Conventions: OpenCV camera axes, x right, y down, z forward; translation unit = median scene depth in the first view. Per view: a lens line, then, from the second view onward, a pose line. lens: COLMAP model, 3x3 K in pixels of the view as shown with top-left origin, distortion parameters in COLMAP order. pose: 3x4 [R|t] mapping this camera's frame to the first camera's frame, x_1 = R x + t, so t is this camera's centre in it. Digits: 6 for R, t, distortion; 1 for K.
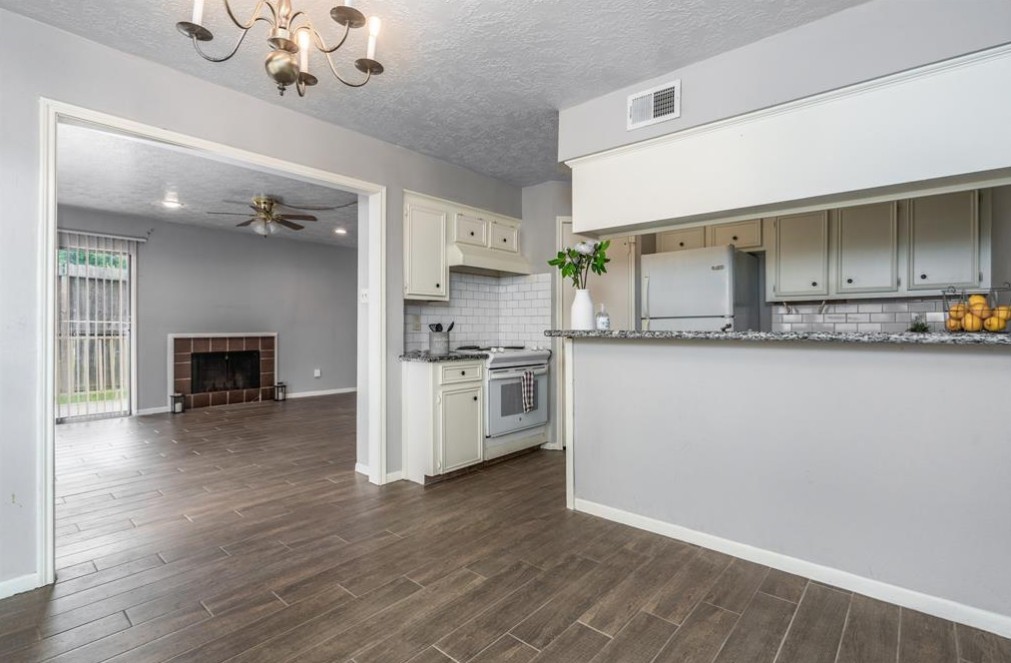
lens RADIAL K [[476.4, 0, 505.5], [0, 476.4, 331.5], [0, 0, 1]] dist [-0.000758, -0.000125]
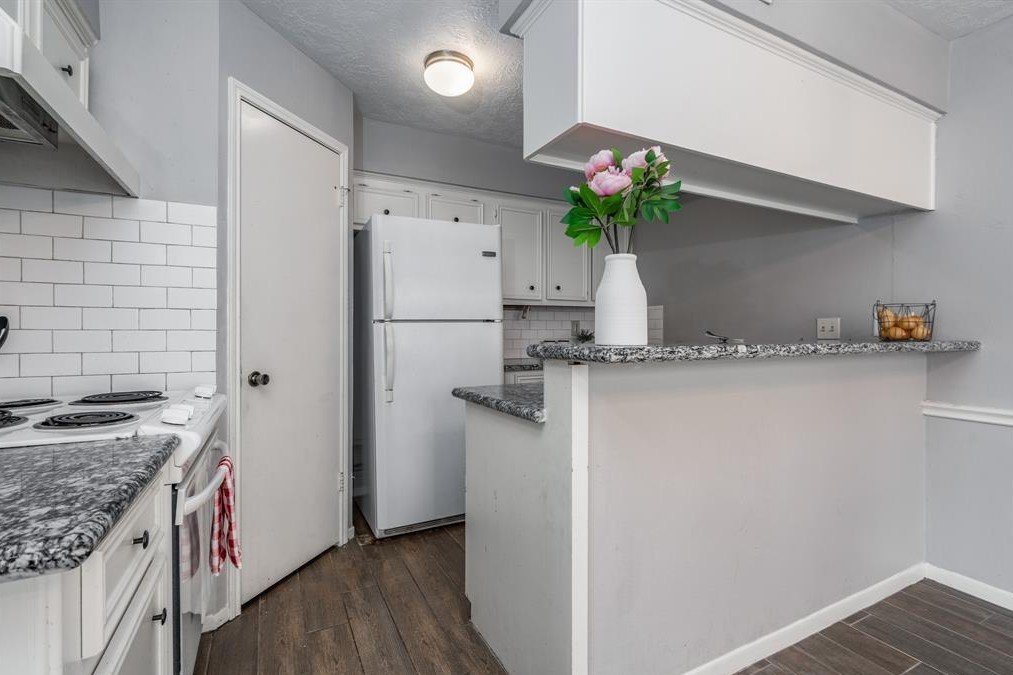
lens RADIAL K [[469.0, 0, 518.2], [0, 469.0, 330.7], [0, 0, 1]] dist [-0.000429, 0.000243]
pose [[0.360735, 0.003662, 0.932661, -0.387387], [0.005053, 0.999970, -0.005880, -0.017885], [-0.932655, 0.006834, 0.360705, 1.227693]]
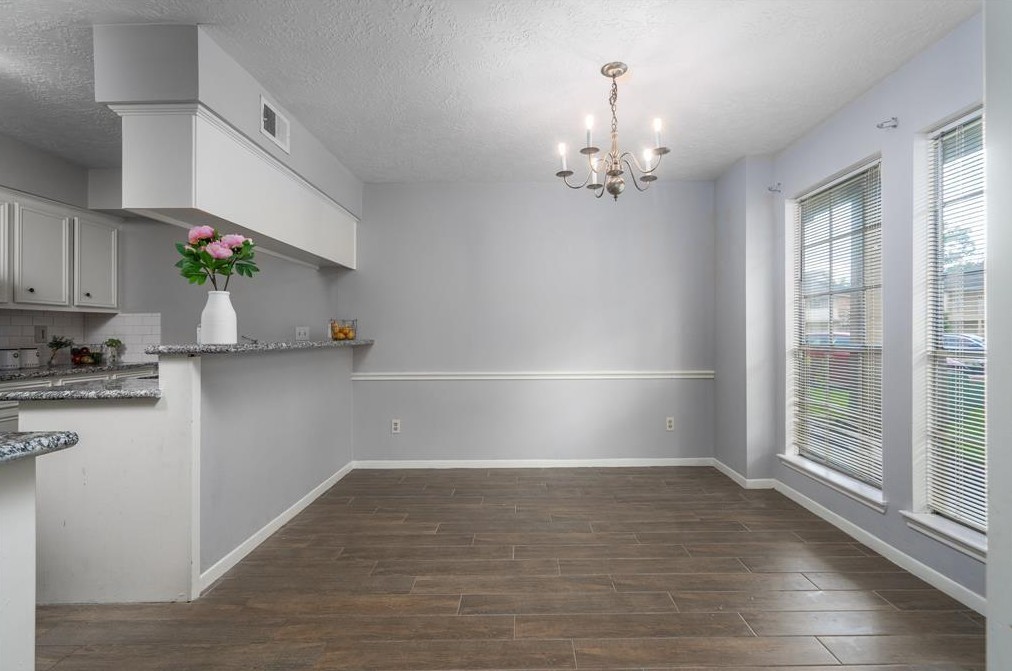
lens RADIAL K [[468.5, 0, 517.7], [0, 468.5, 328.7], [0, 0, 1]] dist [-0.000429, 0.000243]
pose [[-0.652805, 0.015453, 0.757368, -0.972038], [0.015833, 0.999852, -0.006753, -0.019268], [-0.757360, 0.007582, -0.652953, 1.494405]]
